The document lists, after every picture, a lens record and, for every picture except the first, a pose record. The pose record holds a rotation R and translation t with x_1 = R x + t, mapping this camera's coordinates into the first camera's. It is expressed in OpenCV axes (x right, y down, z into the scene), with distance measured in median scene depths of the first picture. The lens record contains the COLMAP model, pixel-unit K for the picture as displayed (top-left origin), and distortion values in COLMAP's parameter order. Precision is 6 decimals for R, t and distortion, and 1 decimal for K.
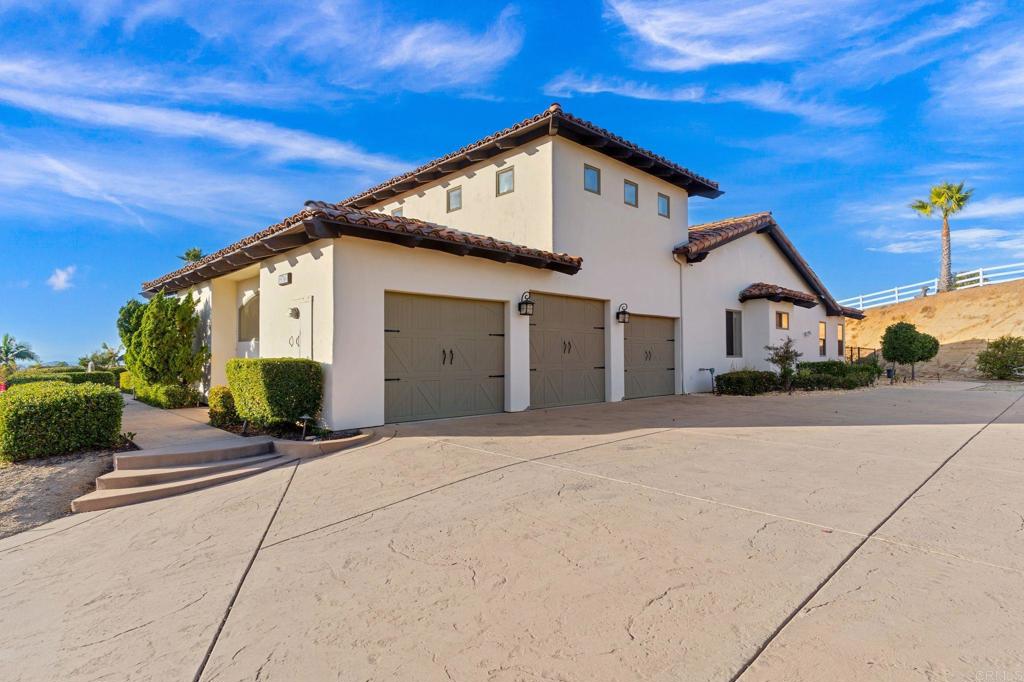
lens RADIAL K [[535.0, 0, 512.7], [0, 535.0, 337.9], [0, 0, 1]] dist [-0.004593, 0.001182]
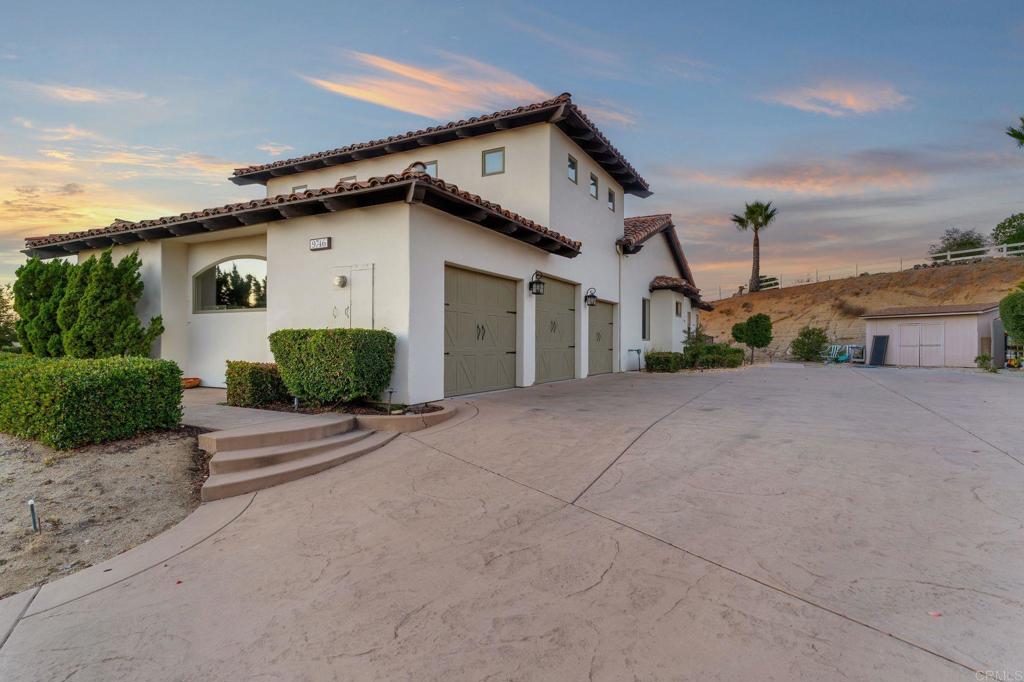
lens RADIAL K [[535.0, 0, 503.1], [0, 535.0, 341.3], [0, 0, 1]] dist [-0.004593, 0.001182]
pose [[0.950690, 0.010584, 0.309963, -0.333729], [-0.019636, 0.999467, 0.026096, 0.021693], [-0.309521, -0.030896, 0.950390, 0.025713]]
